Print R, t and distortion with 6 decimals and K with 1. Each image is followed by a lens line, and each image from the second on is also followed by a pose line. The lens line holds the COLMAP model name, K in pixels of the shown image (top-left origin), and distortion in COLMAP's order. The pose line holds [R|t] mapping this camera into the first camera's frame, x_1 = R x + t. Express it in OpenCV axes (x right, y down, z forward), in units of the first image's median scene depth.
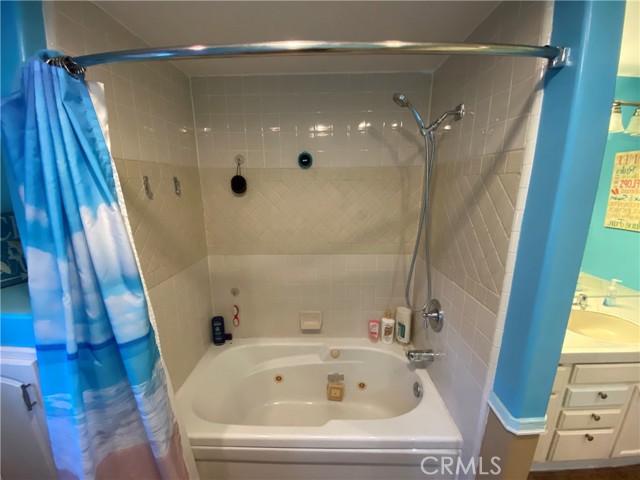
lens RADIAL K [[260.1, 0, 319.8], [0, 260.1, 238.8], [0, 0, 1]] dist [-0.000094, -0.010963]
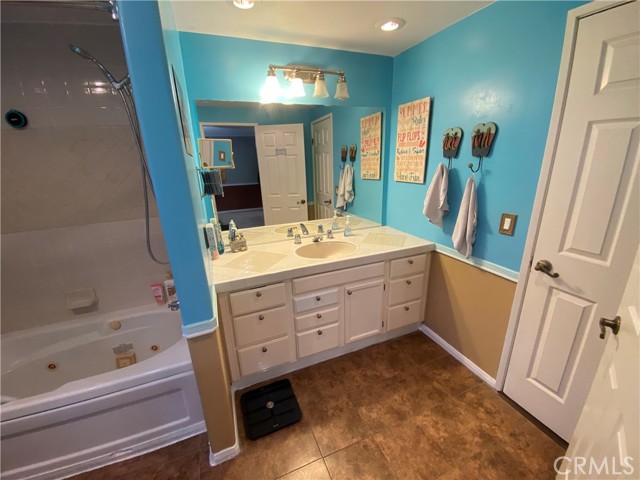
lens RADIAL K [[259.7, 0, 322.2], [0, 259.7, 241.7], [0, 0, 1]] dist [0.031481, -0.025205]
pose [[0.919233, -0.149722, 0.364135, 0.461218], [0.118997, 0.987270, 0.105538, 0.119329], [-0.375301, -0.053683, 0.925347, -0.187396]]
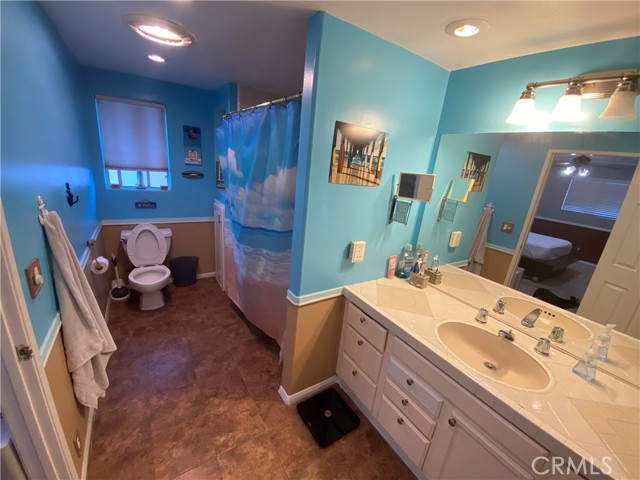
lens RADIAL K [[259.7, 0, 322.2], [0, 259.7, 241.7], [0, 0, 1]] dist [0.031481, -0.025205]
pose [[0.561922, 0.298067, -0.771621, 1.065054], [-0.272369, 0.947475, 0.167648, -0.004977], [0.781063, 0.115960, 0.613592, -0.008195]]
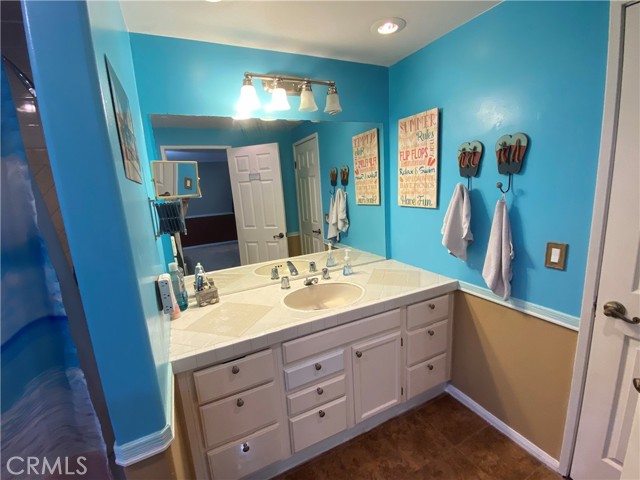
lens RADIAL K [[285.0, 0, 323.2], [0, 285.0, 241.1], [0, 0, 1]] dist [0.037617, -0.032621]
pose [[0.886717, -0.146833, 0.438376, 0.486571], [0.160861, 0.986963, 0.005202, 0.089400], [-0.433425, 0.065905, 0.898777, -0.036165]]
